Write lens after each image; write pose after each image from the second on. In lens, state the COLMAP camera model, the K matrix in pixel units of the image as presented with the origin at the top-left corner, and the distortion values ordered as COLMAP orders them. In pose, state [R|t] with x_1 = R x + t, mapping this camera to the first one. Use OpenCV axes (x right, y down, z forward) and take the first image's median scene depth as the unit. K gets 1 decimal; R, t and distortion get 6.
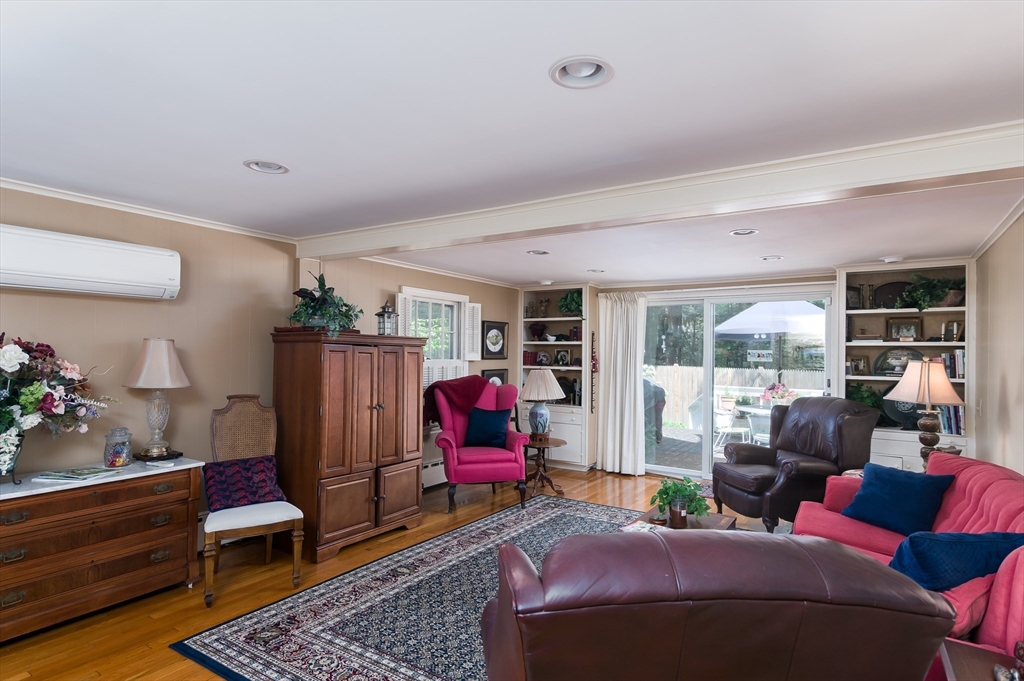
lens RADIAL K [[552.9, 0, 508.1], [0, 552.9, 347.8], [0, 0, 1]] dist [0.008108, 0.000801]
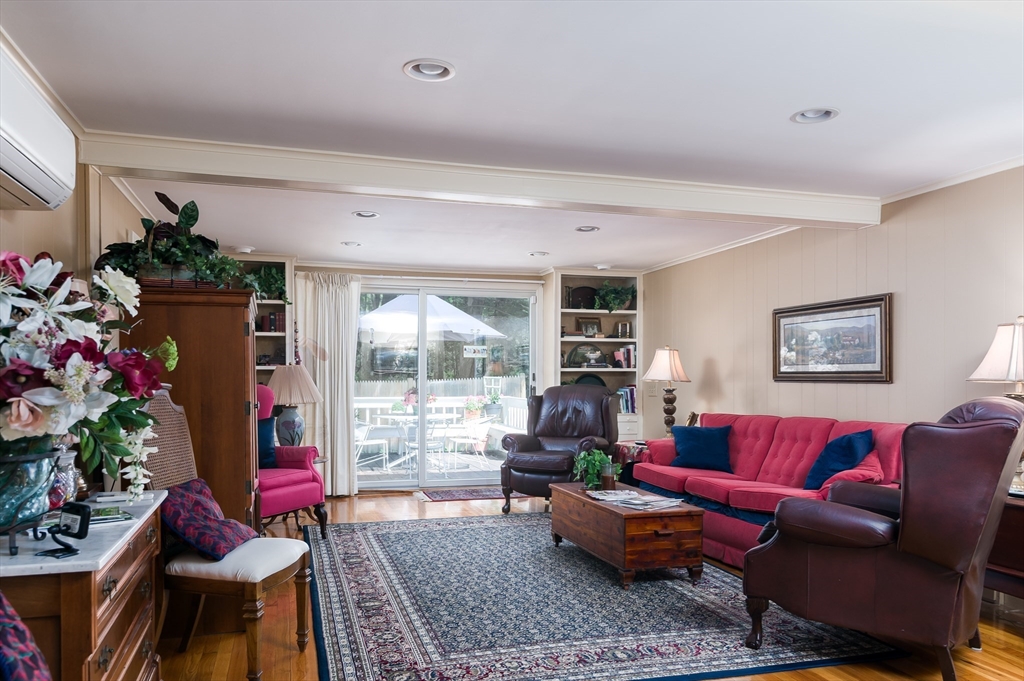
lens RADIAL K [[751.9, 0, 509.2], [0, 751.9, 381.2], [0, 0, 1]] dist [0.003601, 0.001004]
pose [[0.642386, -0.016471, 0.766204, -0.681293], [0.000501, 0.999778, 0.021072, 0.050566], [-0.766381, -0.013152, 0.642251, 0.134219]]
